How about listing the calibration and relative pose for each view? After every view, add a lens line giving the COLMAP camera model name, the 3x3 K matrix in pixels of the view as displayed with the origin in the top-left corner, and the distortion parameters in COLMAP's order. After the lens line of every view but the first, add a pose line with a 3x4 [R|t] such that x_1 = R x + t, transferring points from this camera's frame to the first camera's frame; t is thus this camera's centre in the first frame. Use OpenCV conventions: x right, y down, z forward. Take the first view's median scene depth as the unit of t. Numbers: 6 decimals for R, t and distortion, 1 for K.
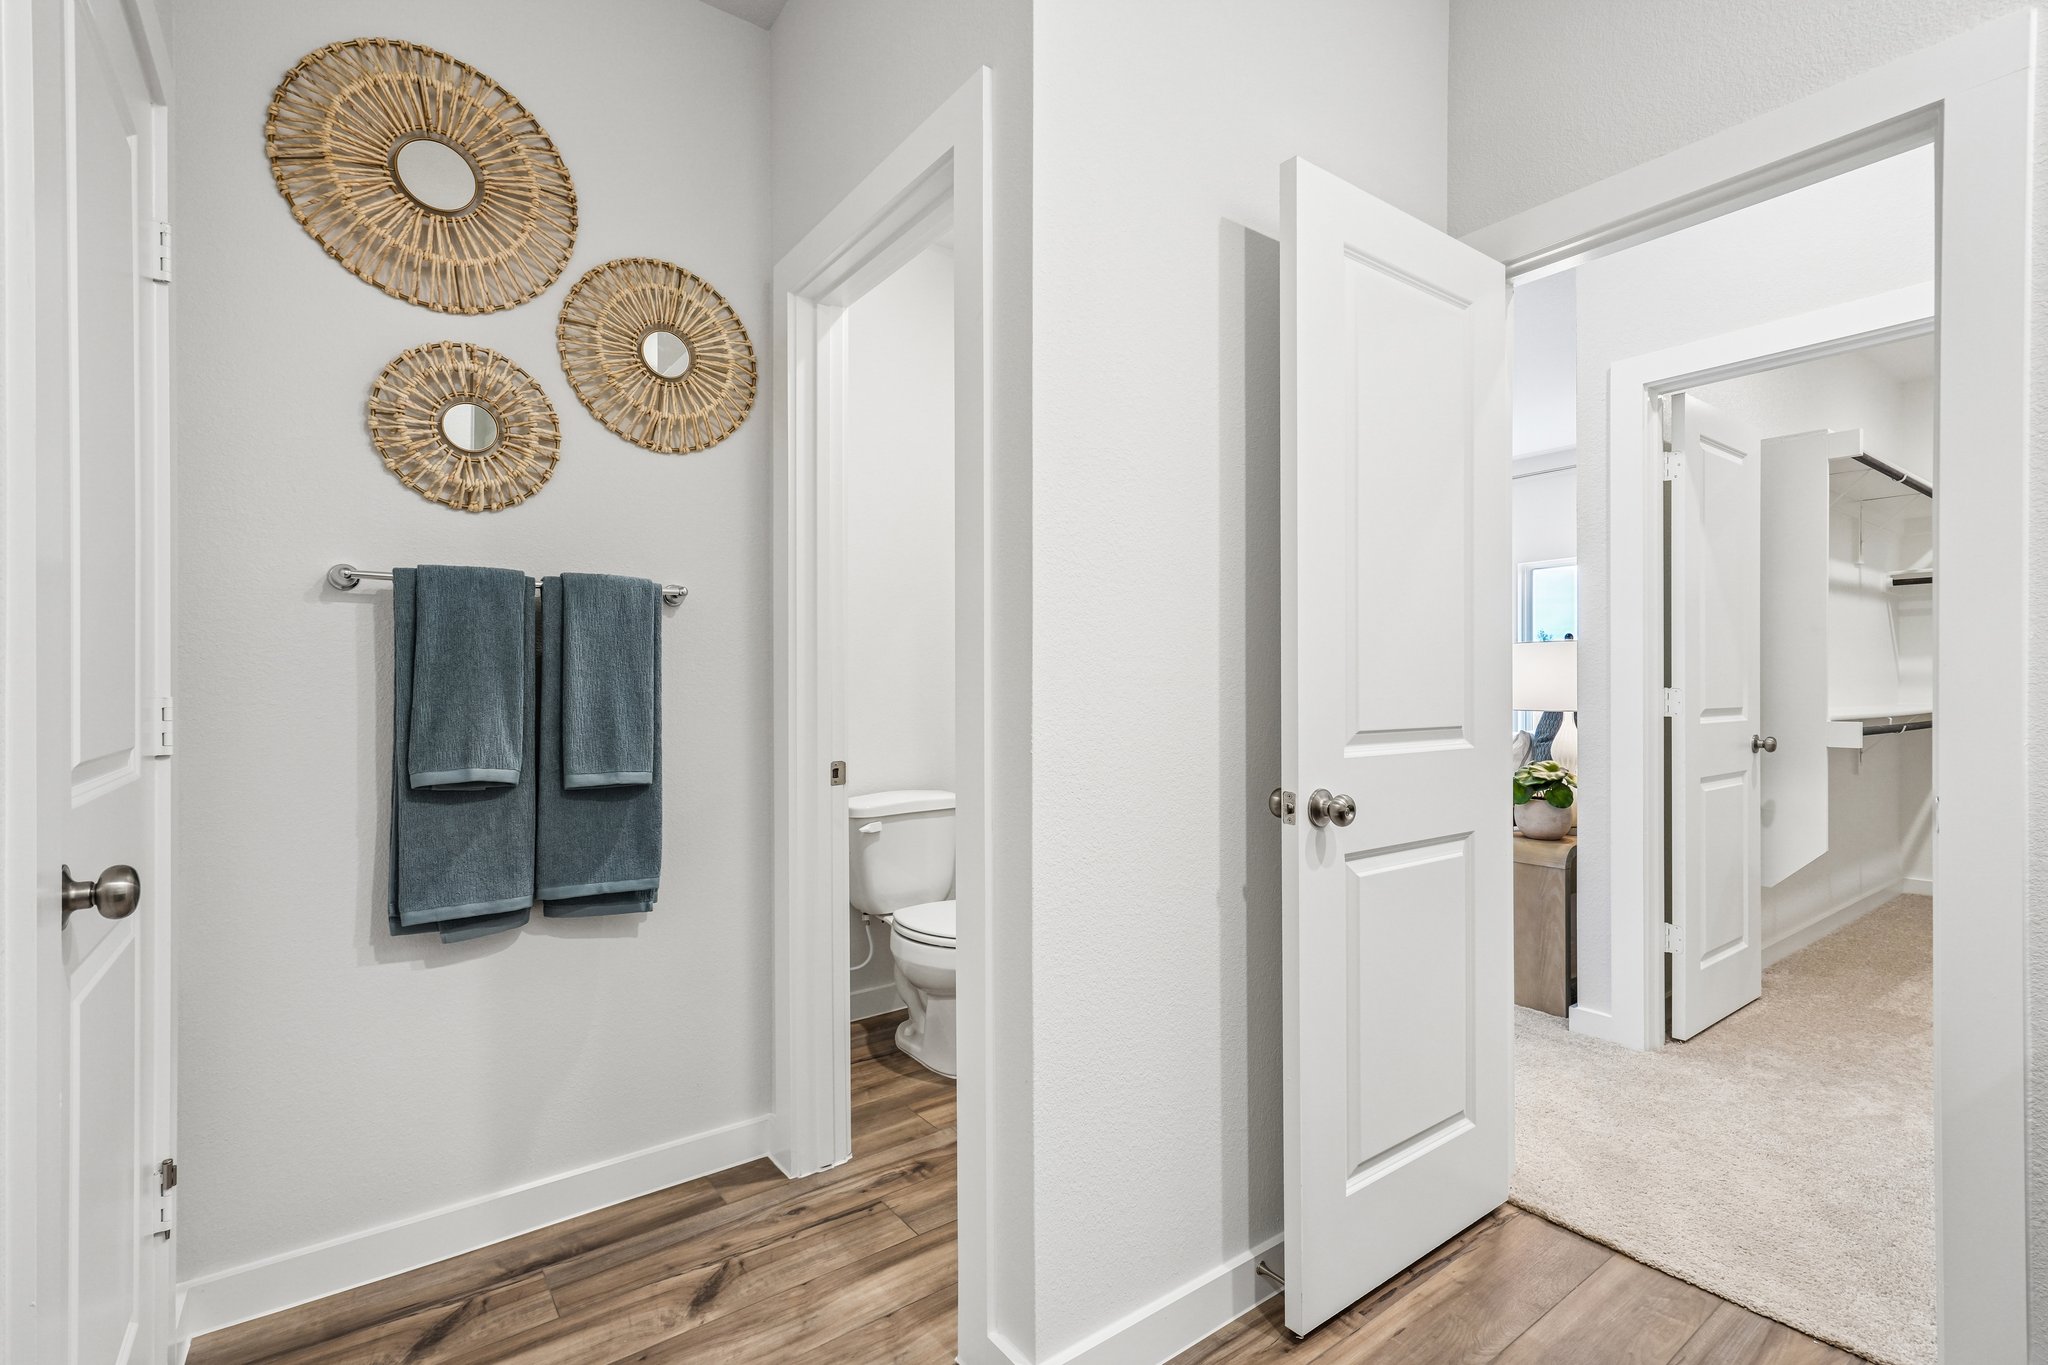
lens RADIAL K [[936.4, 0, 1029.9], [0, 936.4, 687.4], [0, 0, 1]] dist [0.002760, 0.000366]
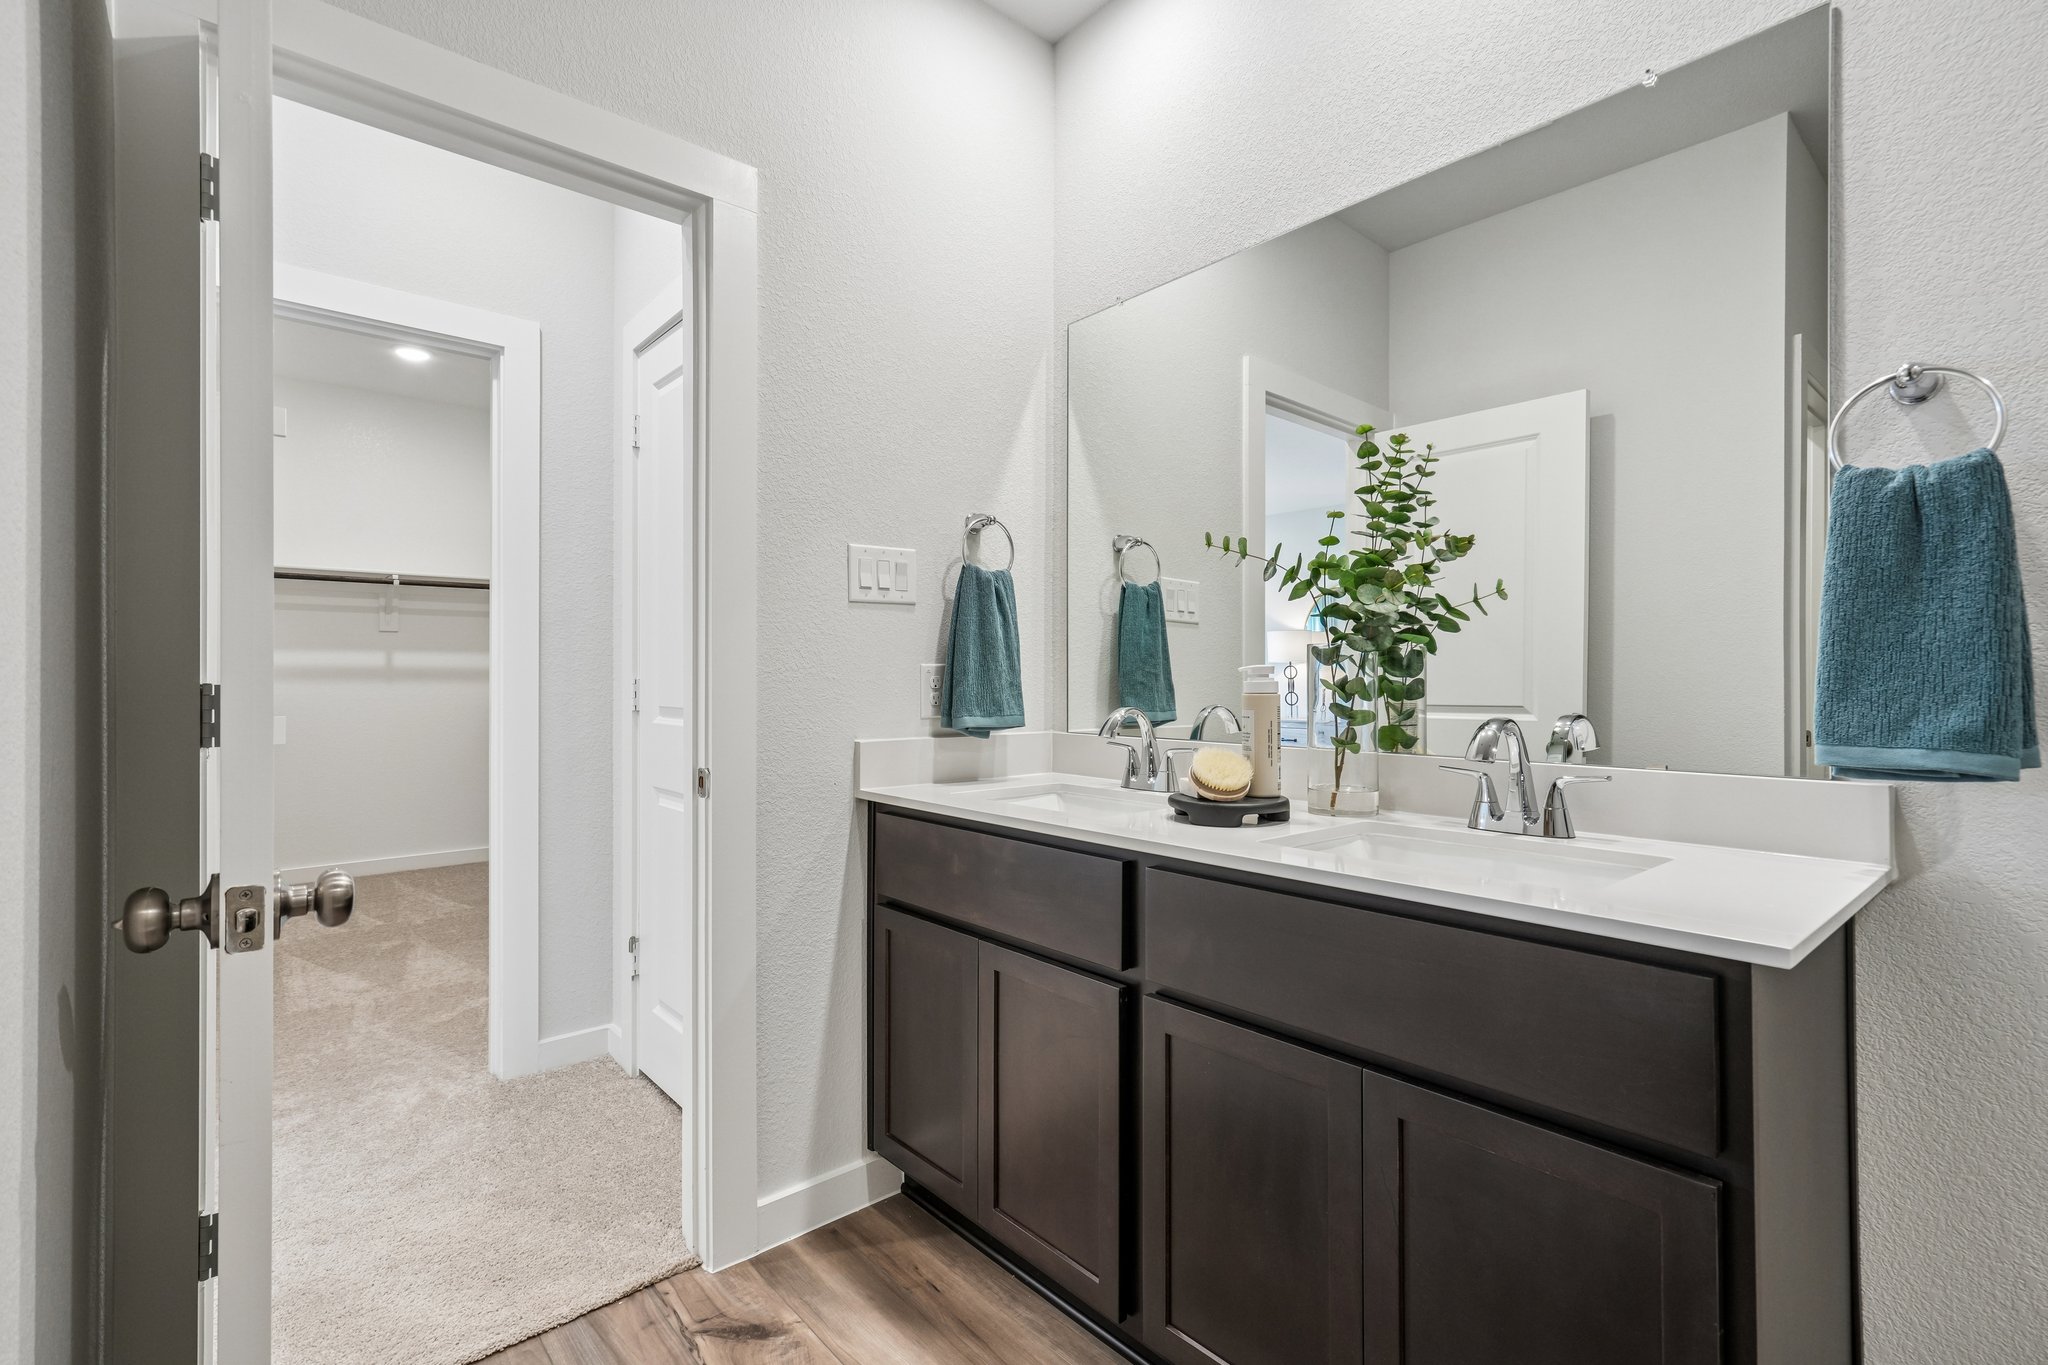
lens RADIAL K [[936.4, 0, 1028.5], [0, 936.4, 674.4], [0, 0, 1]] dist [0.002760, 0.000366]
pose [[-0.080430, 0.007185, 0.996734, -0.196490], [0.003199, 0.999971, -0.006950, 0.003284], [-0.996755, 0.002630, -0.080451, 0.495926]]
